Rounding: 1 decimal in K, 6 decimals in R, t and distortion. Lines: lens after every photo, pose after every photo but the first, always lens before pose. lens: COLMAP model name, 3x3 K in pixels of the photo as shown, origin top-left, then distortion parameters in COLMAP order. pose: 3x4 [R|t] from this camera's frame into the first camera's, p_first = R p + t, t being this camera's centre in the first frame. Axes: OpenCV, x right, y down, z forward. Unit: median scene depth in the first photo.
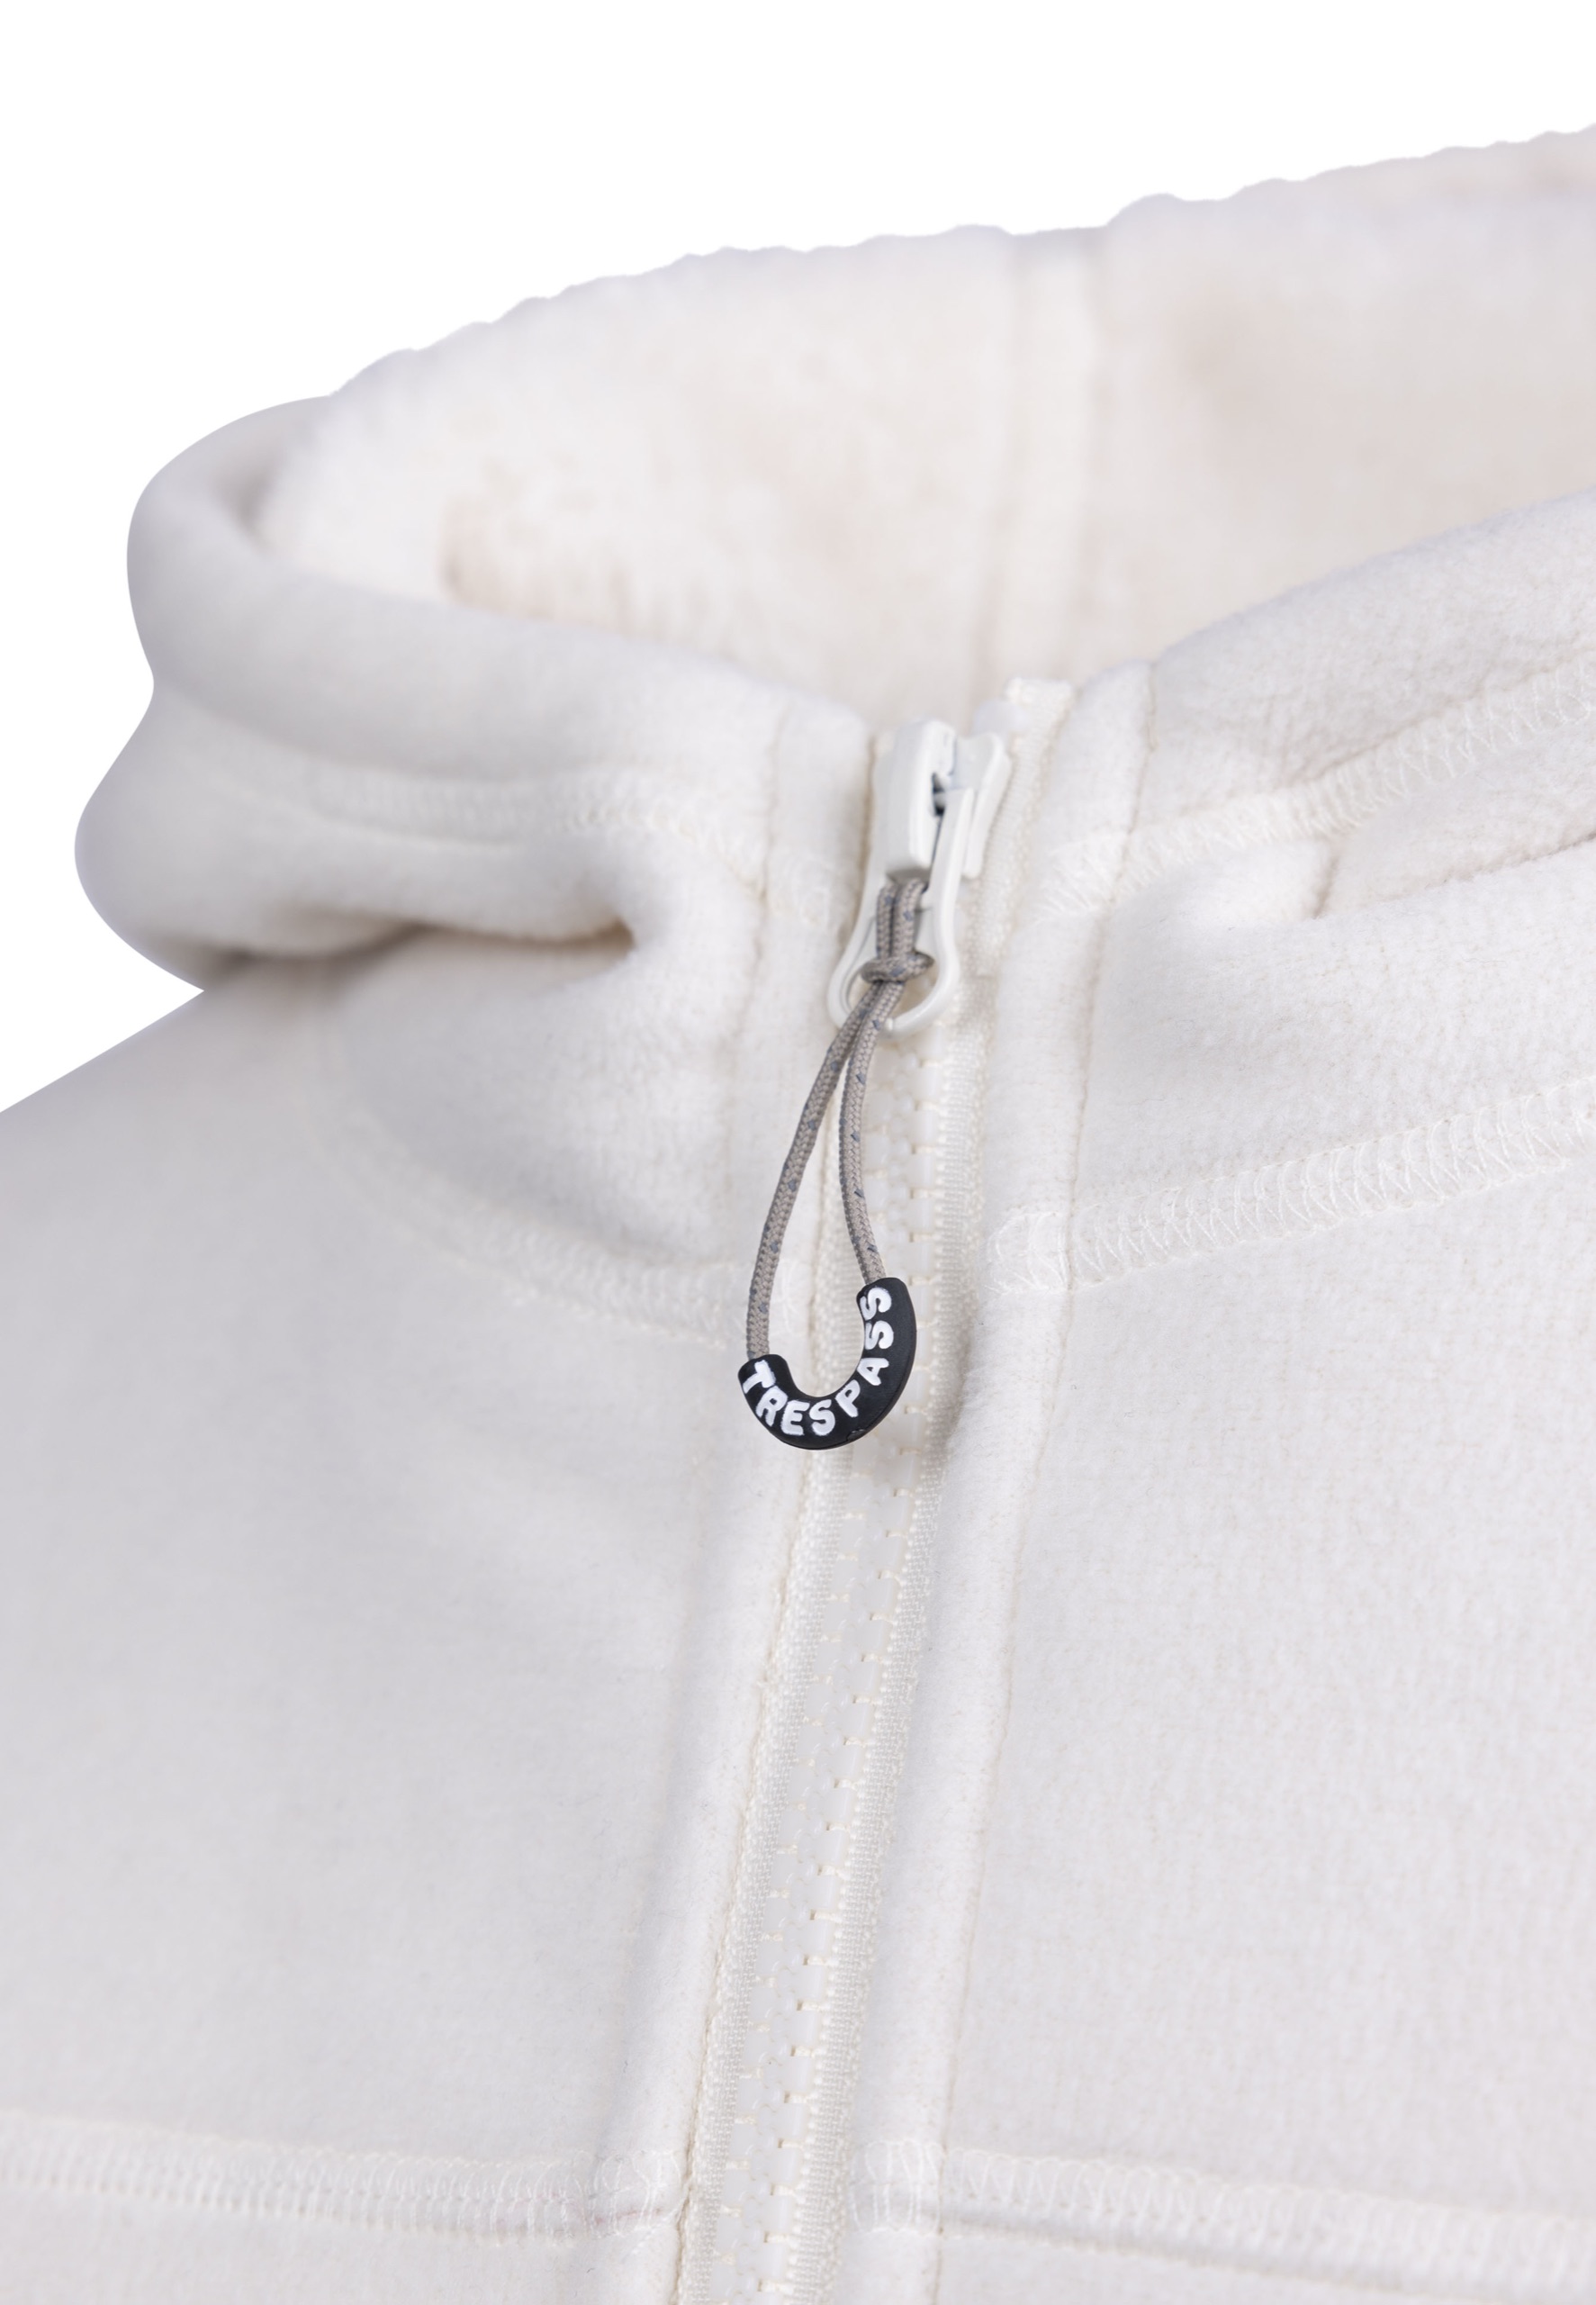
lens RADIAL K [[9520.1, 0, 807.9], [0, 9520.1, 1157.7], [0, 0, 1]] dist [-0.402256, 0.000000]
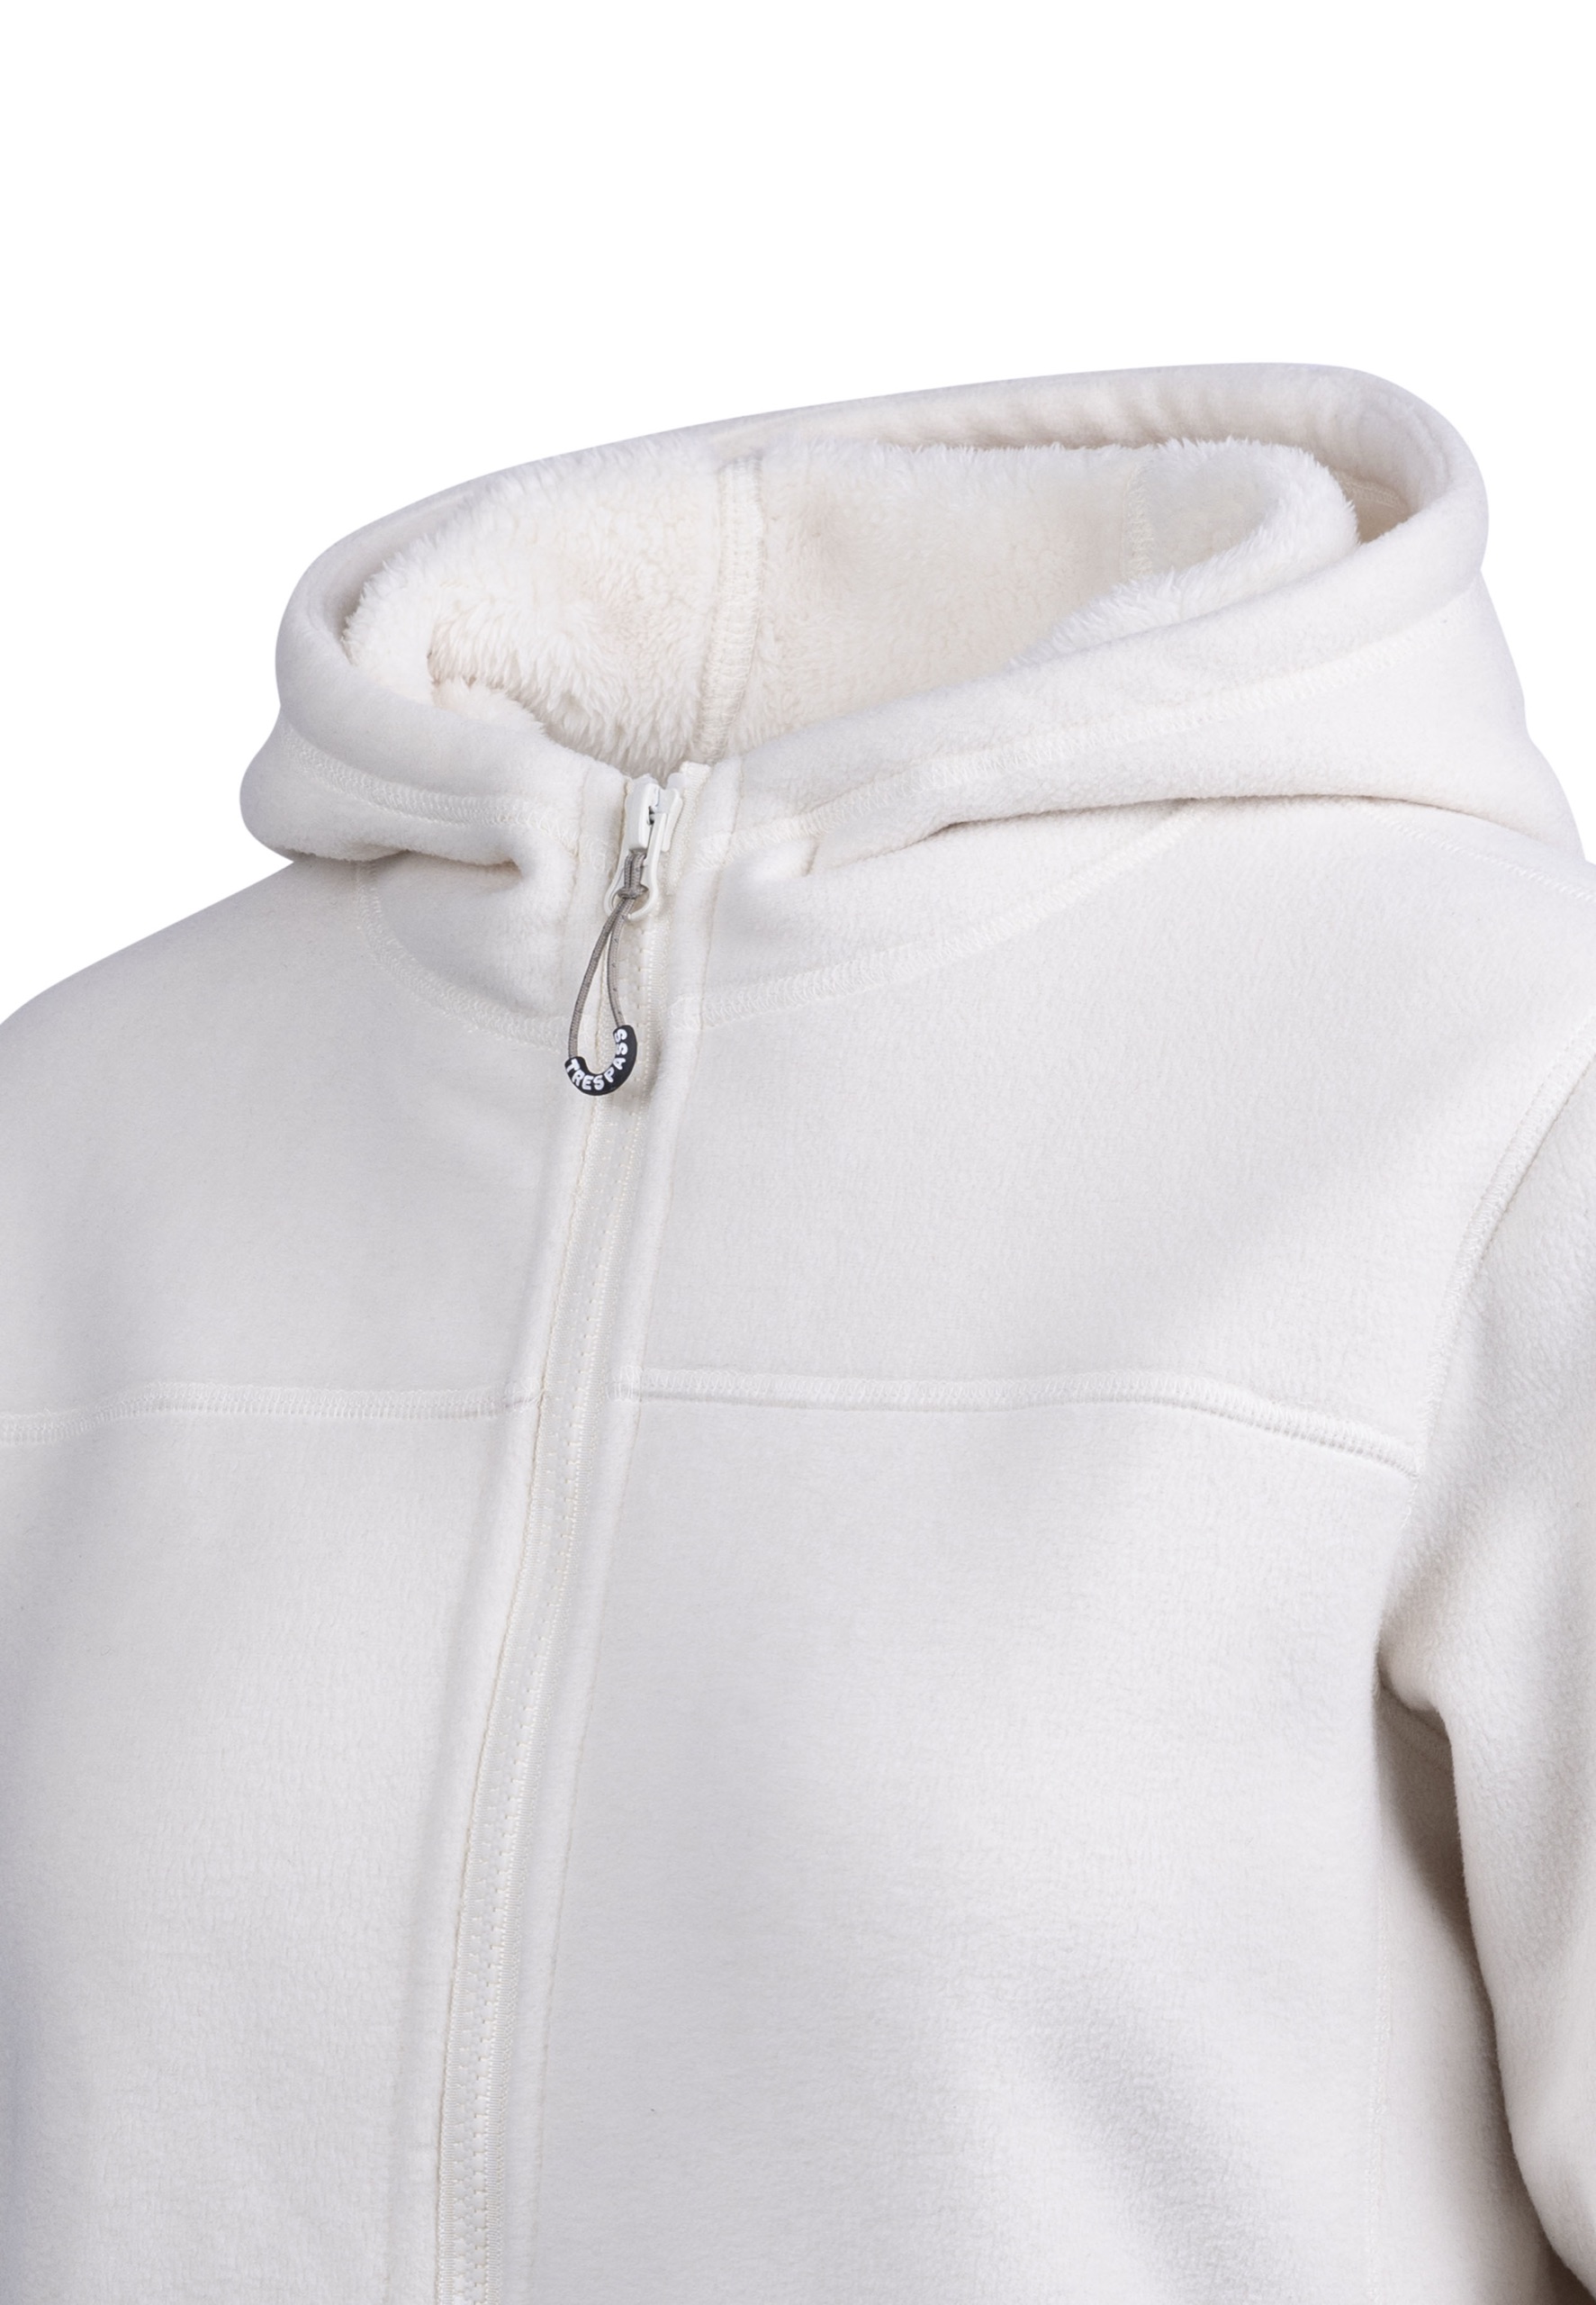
lens RADIAL K [[9520.1, 0, 795.7], [0, 9520.1, 1151.0], [0, 0, 1]] dist [-0.402256, 0.000000]
pose [[0.999937, 0.000053, 0.011200, 0.024165], [-0.000442, 0.999395, 0.034778, -0.038924], [-0.011191, -0.034781, 0.999332, -1.401426]]
